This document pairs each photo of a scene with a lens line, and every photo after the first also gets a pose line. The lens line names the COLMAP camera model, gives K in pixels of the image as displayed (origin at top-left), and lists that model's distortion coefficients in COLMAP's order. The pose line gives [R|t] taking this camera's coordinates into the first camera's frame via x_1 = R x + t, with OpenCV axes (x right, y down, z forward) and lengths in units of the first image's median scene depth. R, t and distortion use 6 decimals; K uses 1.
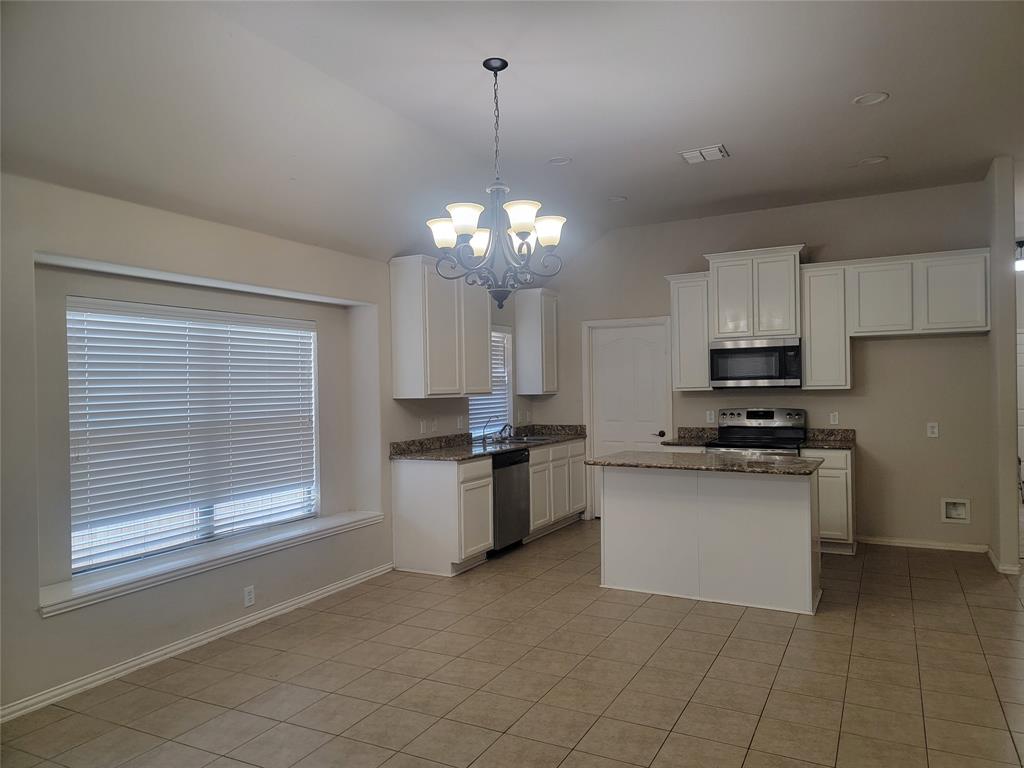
lens RADIAL K [[708.5, 0, 519.7], [0, 708.5, 384.7], [0, 0, 1]] dist [0.064453, -0.044521]
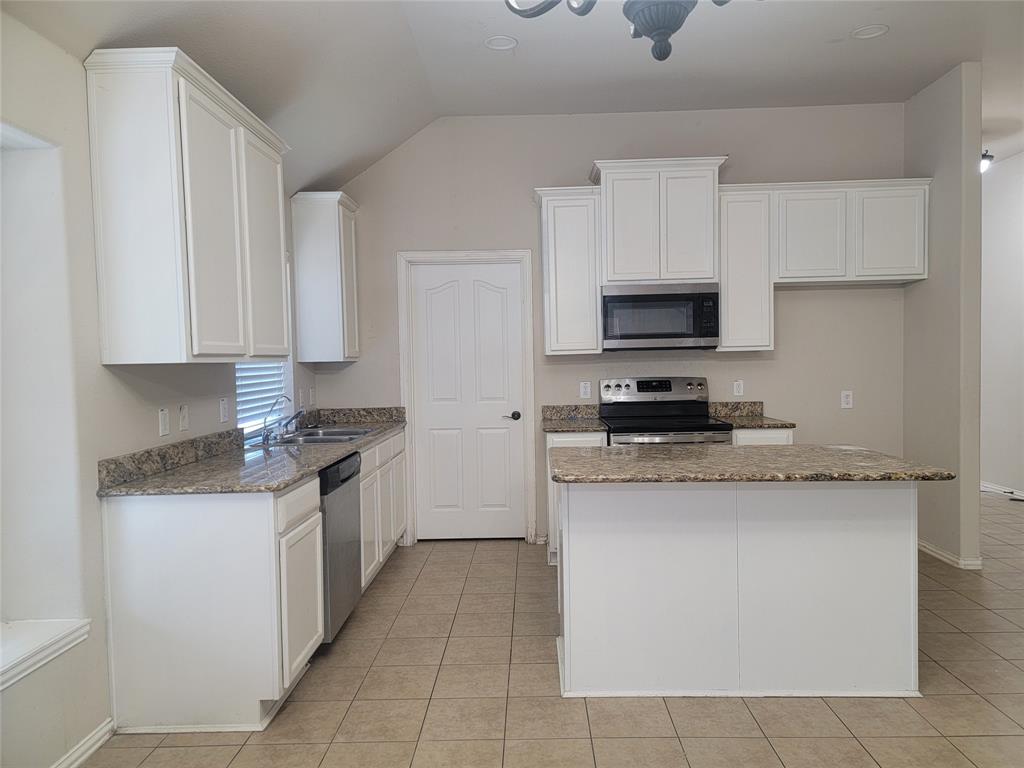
lens RADIAL K [[708.5, 0, 523.5], [0, 708.5, 382.1], [0, 0, 1]] dist [0.064453, -0.044521]
pose [[0.893455, -0.016387, 0.448854, -0.144927], [0.003354, 0.999550, 0.029817, 0.018093], [-0.449141, -0.025134, 0.893107, 0.461835]]
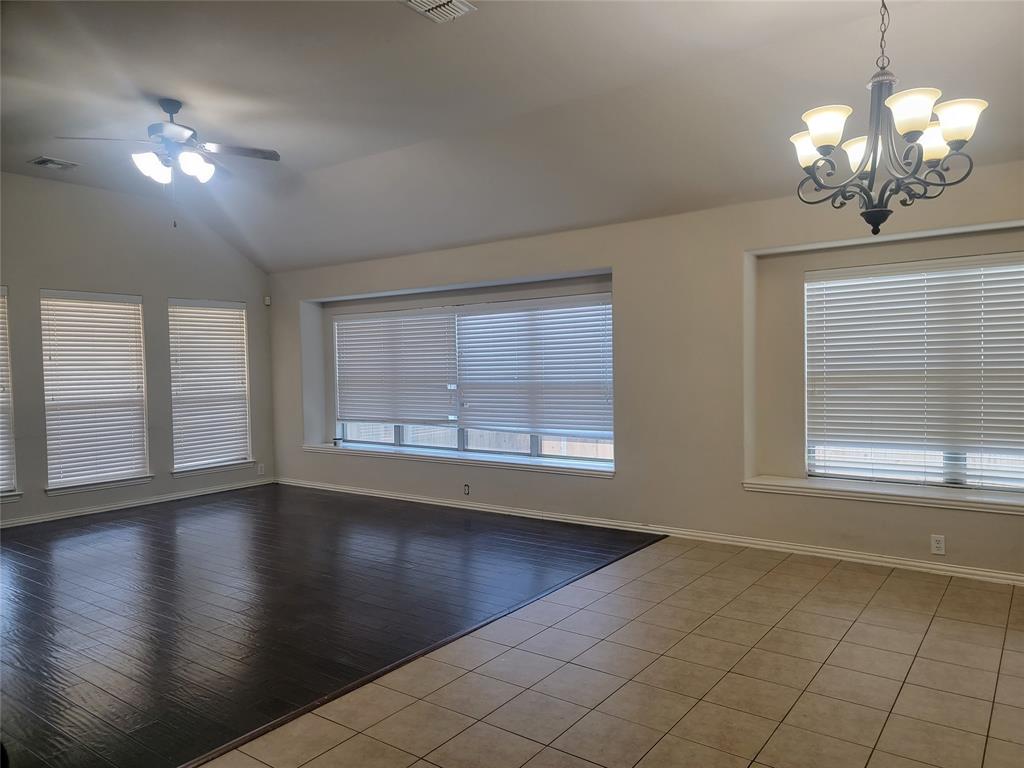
lens RADIAL K [[708.5, 0, 530.0], [0, 708.5, 393.6], [0, 0, 1]] dist [0.064453, -0.044521]
pose [[-0.153353, 0.060677, -0.986307, 0.531842], [0.025401, 0.998025, 0.057449, 0.010232], [0.987845, -0.016244, -0.154591, 0.462707]]
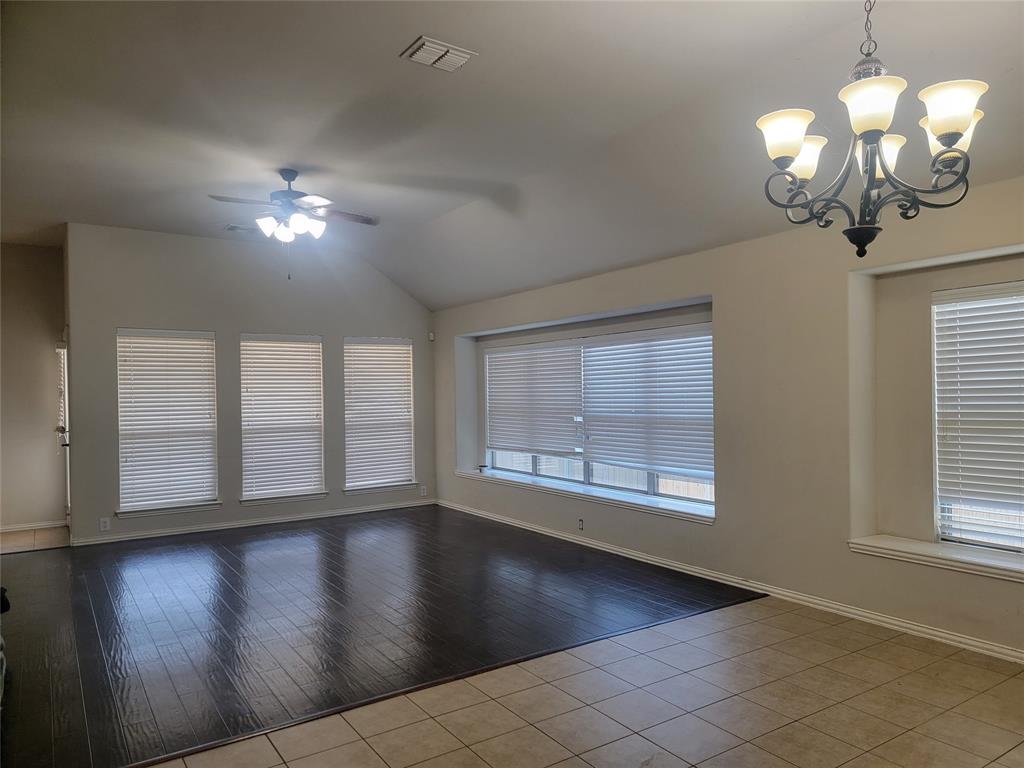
lens RADIAL K [[708.5, 0, 529.7], [0, 708.5, 401.5], [0, 0, 1]] dist [0.064453, -0.044521]
pose [[-0.481836, 0.036863, -0.875486, 0.444317], [0.027613, 0.999257, 0.026877, 0.000143], [0.875826, -0.011225, -0.482496, 0.660028]]
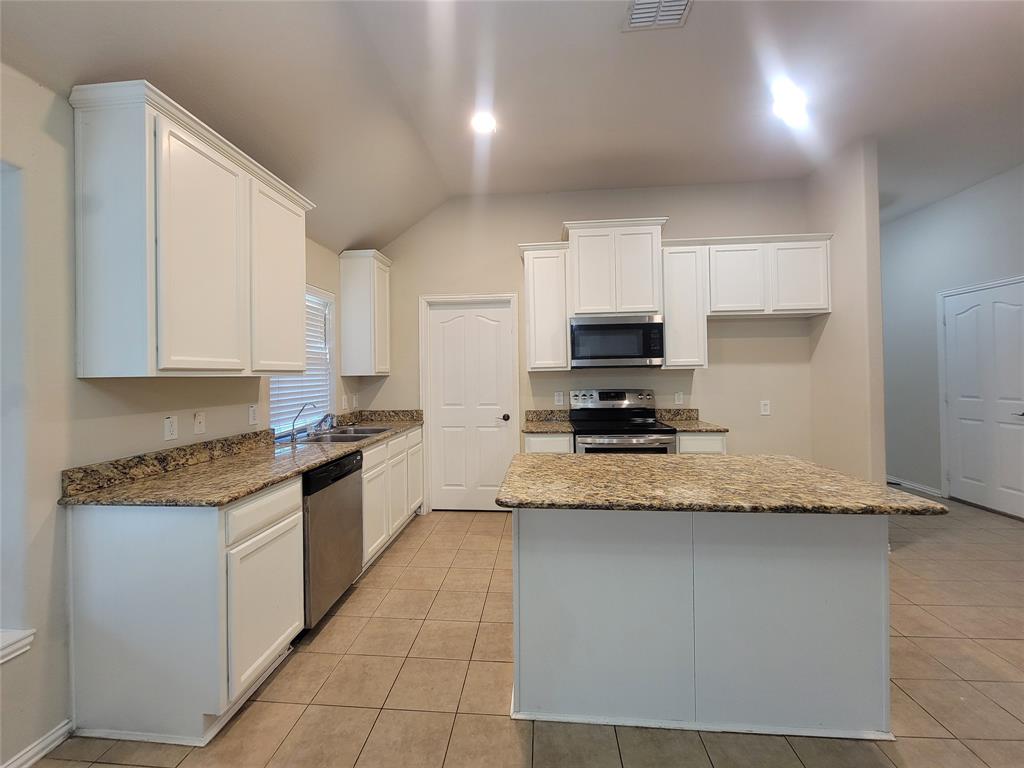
lens RADIAL K [[416.3, 0, 506.3], [0, 416.3, 368.9], [0, 0, 1]] dist [-0.006808, 0.000136]
pose [[0.925396, 0.008215, 0.378912, -0.013147], [-0.002389, 0.999872, -0.015845, 0.017395], [-0.378994, 0.013758, 0.925297, 0.624518]]
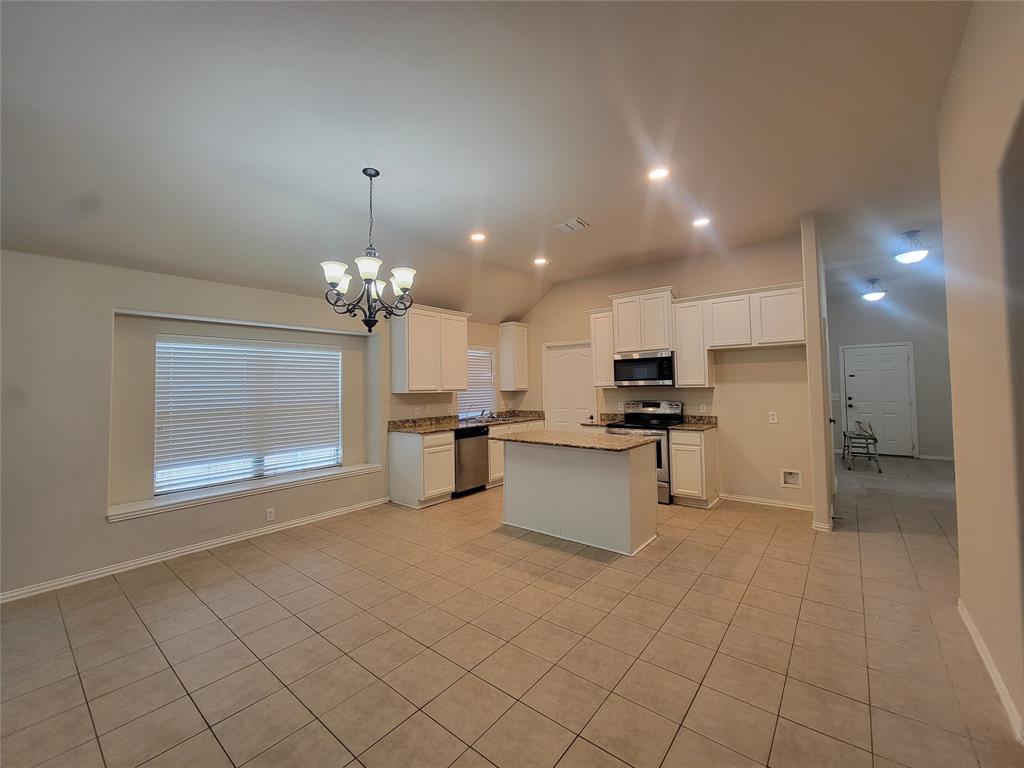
lens RADIAL K [[416.3, 0, 505.0], [0, 416.3, 368.3], [0, 0, 1]] dist [-0.006808, 0.000136]
pose [[0.977243, -0.009130, -0.211924, 0.268172], [0.000982, 0.999257, -0.038522, 0.000023], [0.212119, 0.037437, 0.976527, 0.140355]]
